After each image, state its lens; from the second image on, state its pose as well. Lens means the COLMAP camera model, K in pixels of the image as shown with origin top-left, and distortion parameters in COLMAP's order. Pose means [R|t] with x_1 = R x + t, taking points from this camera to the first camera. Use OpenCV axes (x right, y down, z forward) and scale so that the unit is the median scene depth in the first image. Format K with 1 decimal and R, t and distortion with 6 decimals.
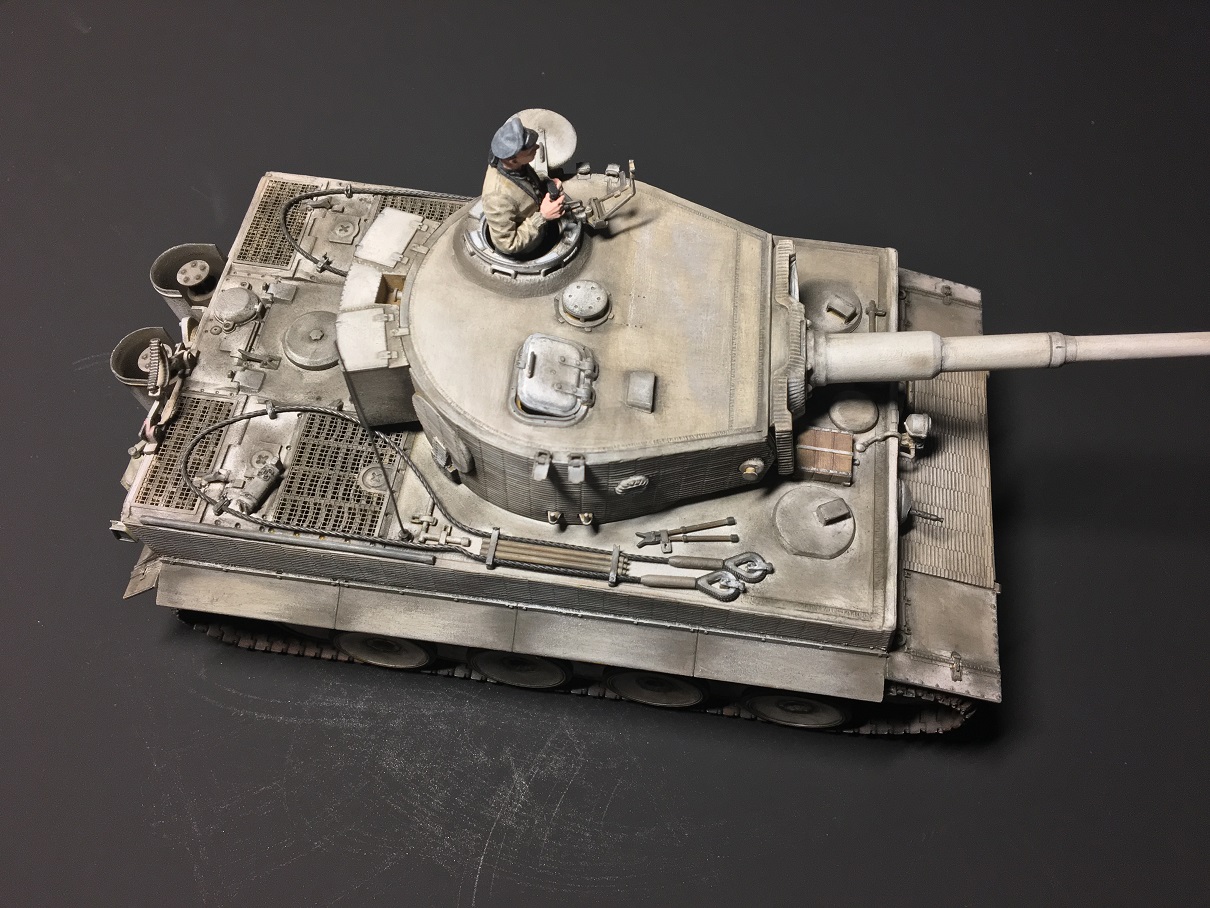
lens RADIAL K [[1052.6, 0, 610.9], [0, 1052.6, 457.7], [0, 0, 1]] dist [0.111962, -0.282602]
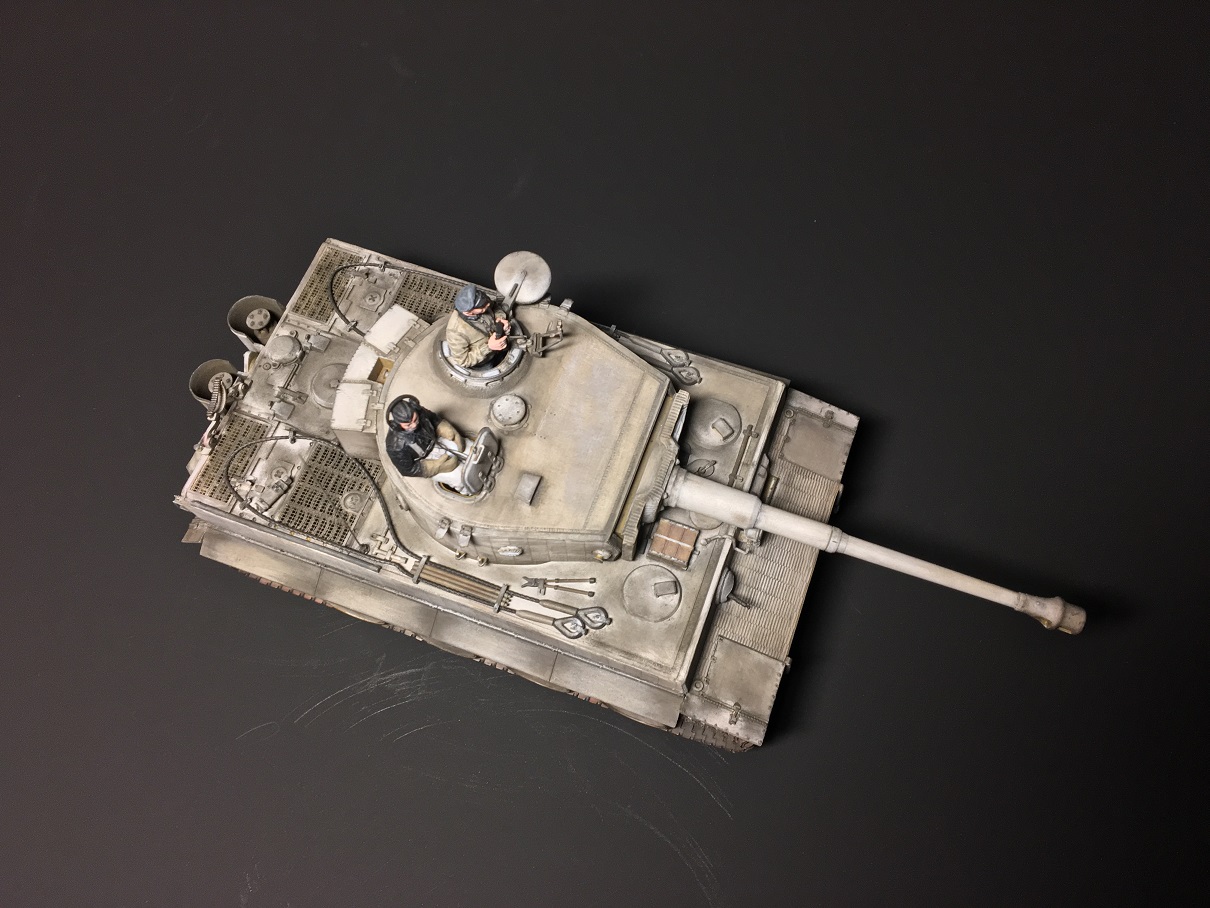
lens RADIAL K [[1052.6, 0, 610.9], [0, 1052.6, 457.7], [0, 0, 1]] dist [0.111962, -0.282602]
pose [[0.976840, 0.182550, -0.111623, 0.255489], [-0.167786, 0.977234, 0.129849, -0.273880], [0.132786, -0.108112, 0.985231, -0.331613]]
